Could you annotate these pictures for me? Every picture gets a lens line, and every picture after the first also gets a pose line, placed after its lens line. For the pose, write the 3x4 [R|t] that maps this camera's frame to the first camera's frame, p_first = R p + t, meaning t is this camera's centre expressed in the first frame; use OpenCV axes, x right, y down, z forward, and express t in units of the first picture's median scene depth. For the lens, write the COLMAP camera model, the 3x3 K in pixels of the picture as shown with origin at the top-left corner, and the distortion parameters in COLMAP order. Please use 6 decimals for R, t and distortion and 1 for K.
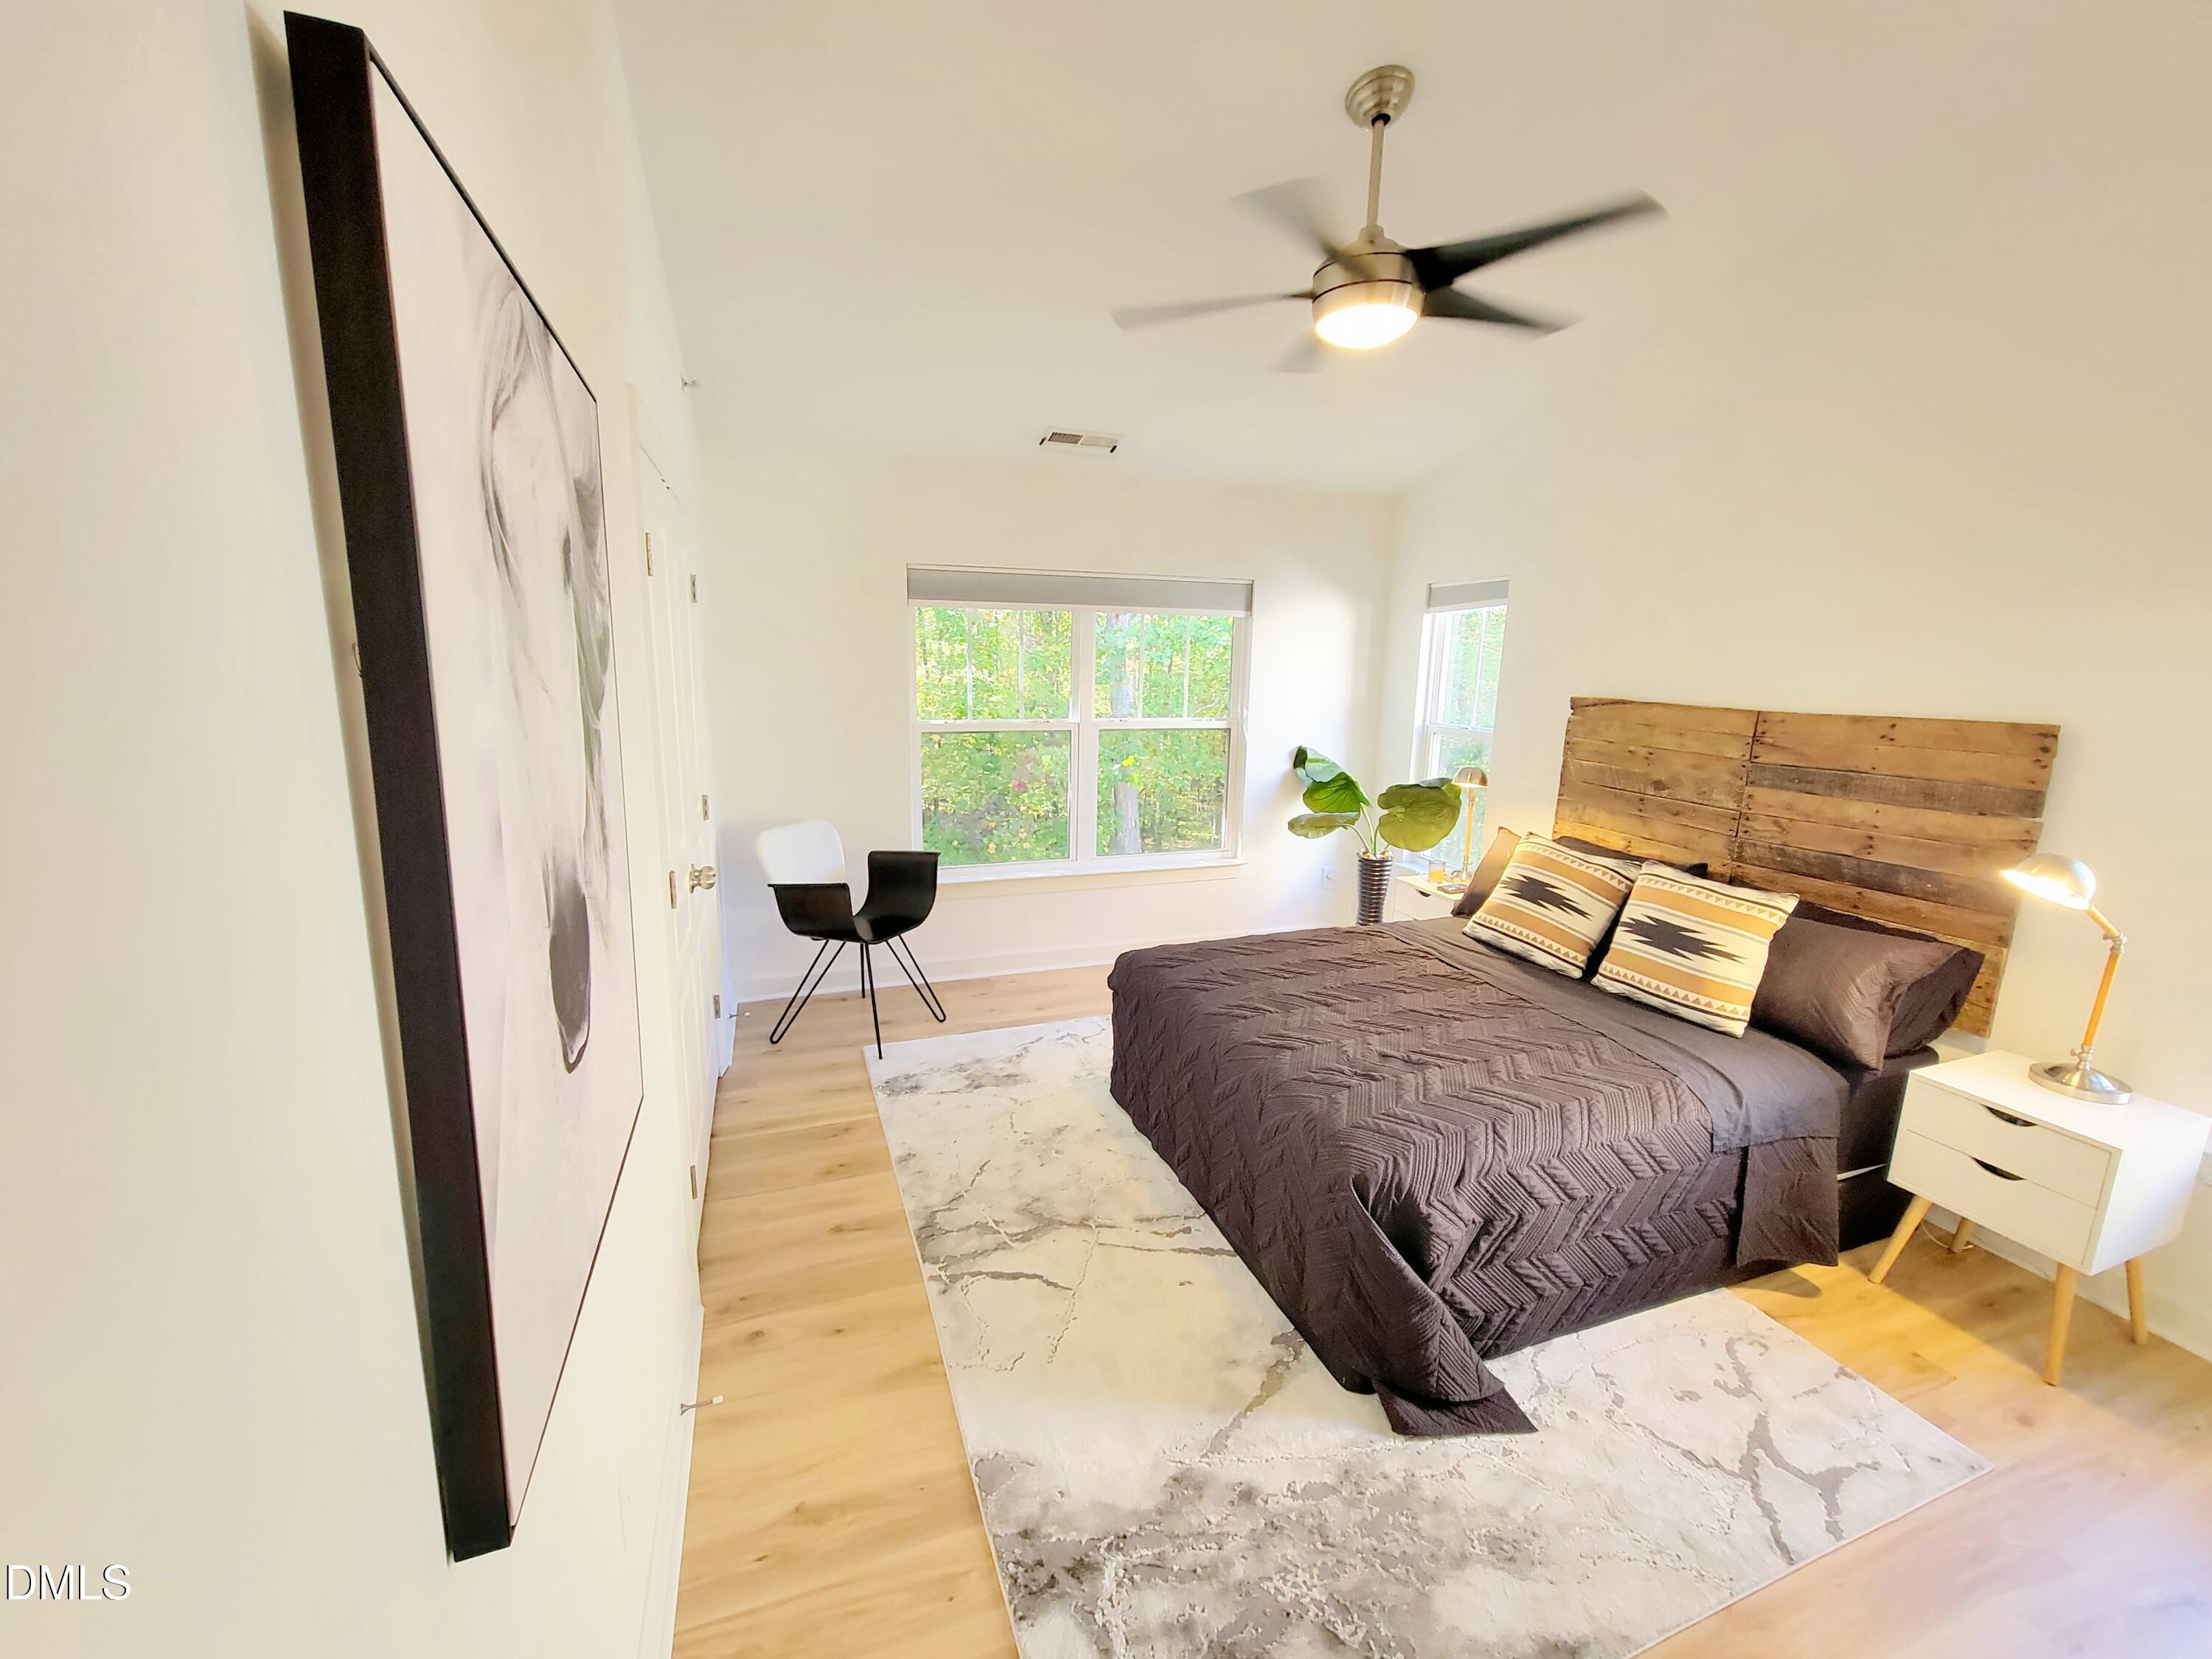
lens RADIAL K [[898.9, 0, 1097.4], [0, 898.9, 823.1], [0, 0, 1]] dist [-0.002042, -0.000322]
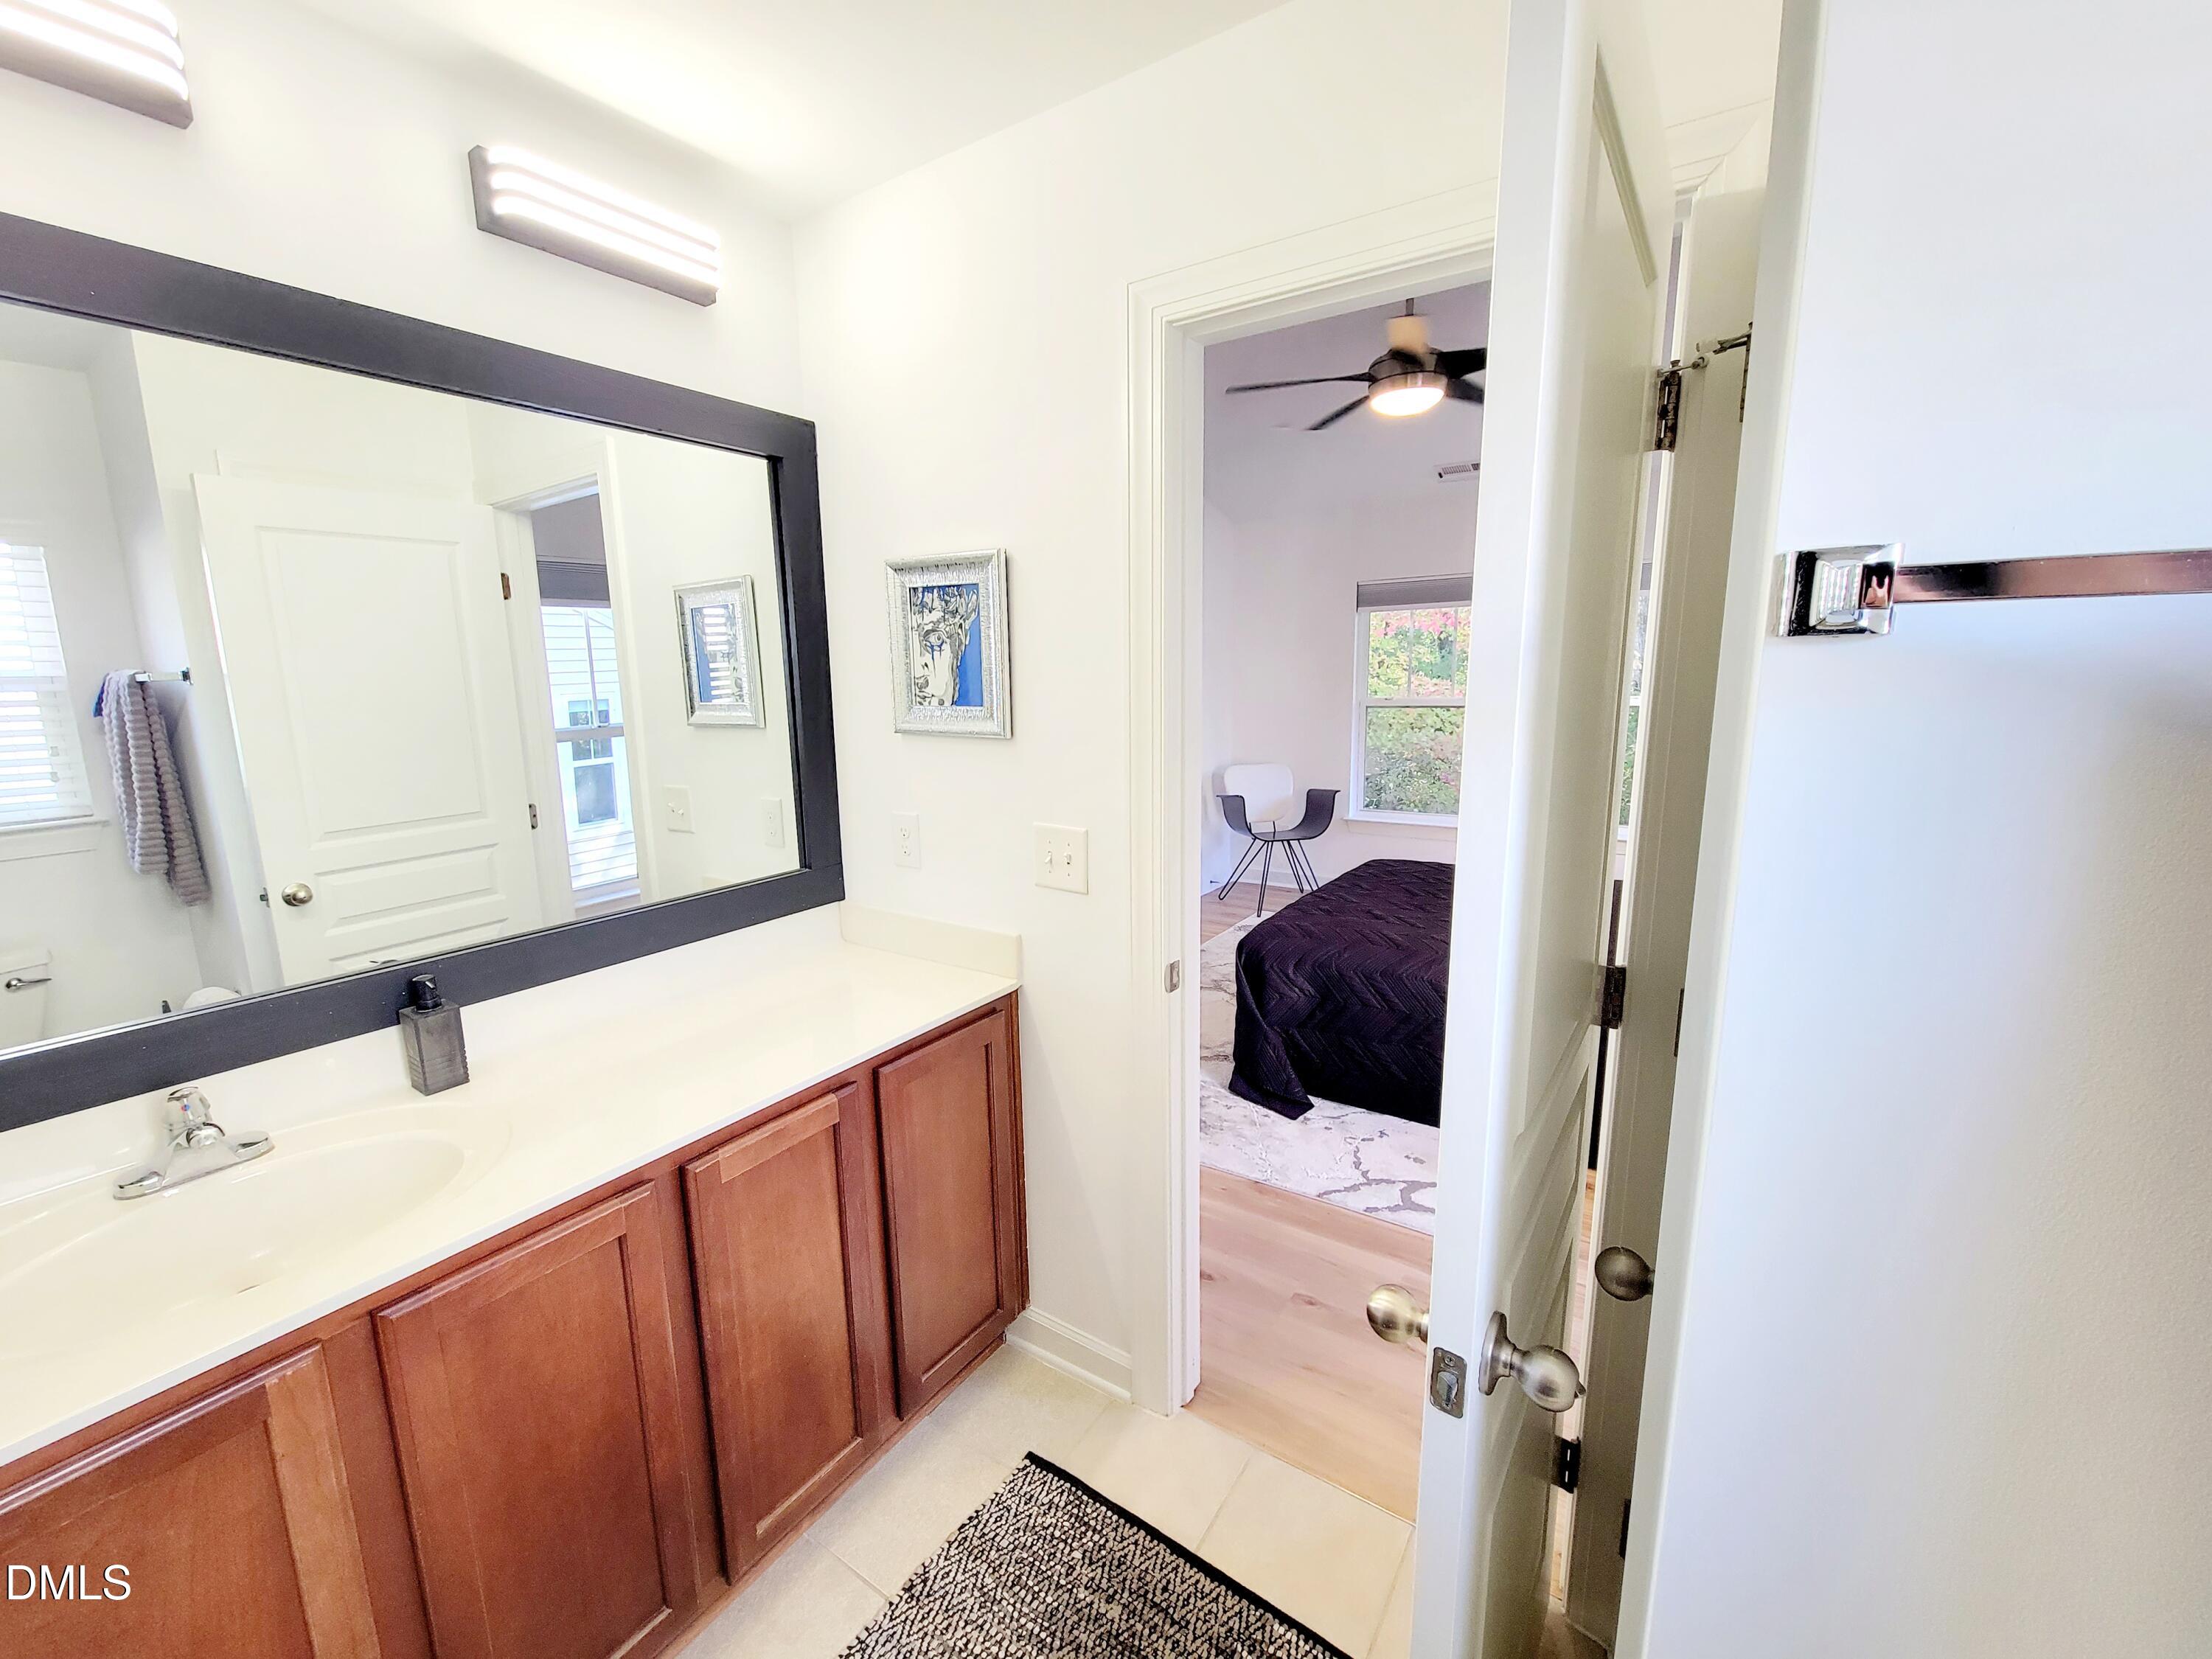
lens RADIAL K [[898.9, 0, 1097.4], [0, 898.9, 823.1], [0, 0, 1]] dist [-0.002042, -0.000322]
pose [[0.601295, 0.105979, -0.791967, 1.206554], [-0.107919, 0.992855, 0.050925, 0.087771], [0.791705, 0.054847, 0.608436, -0.228343]]
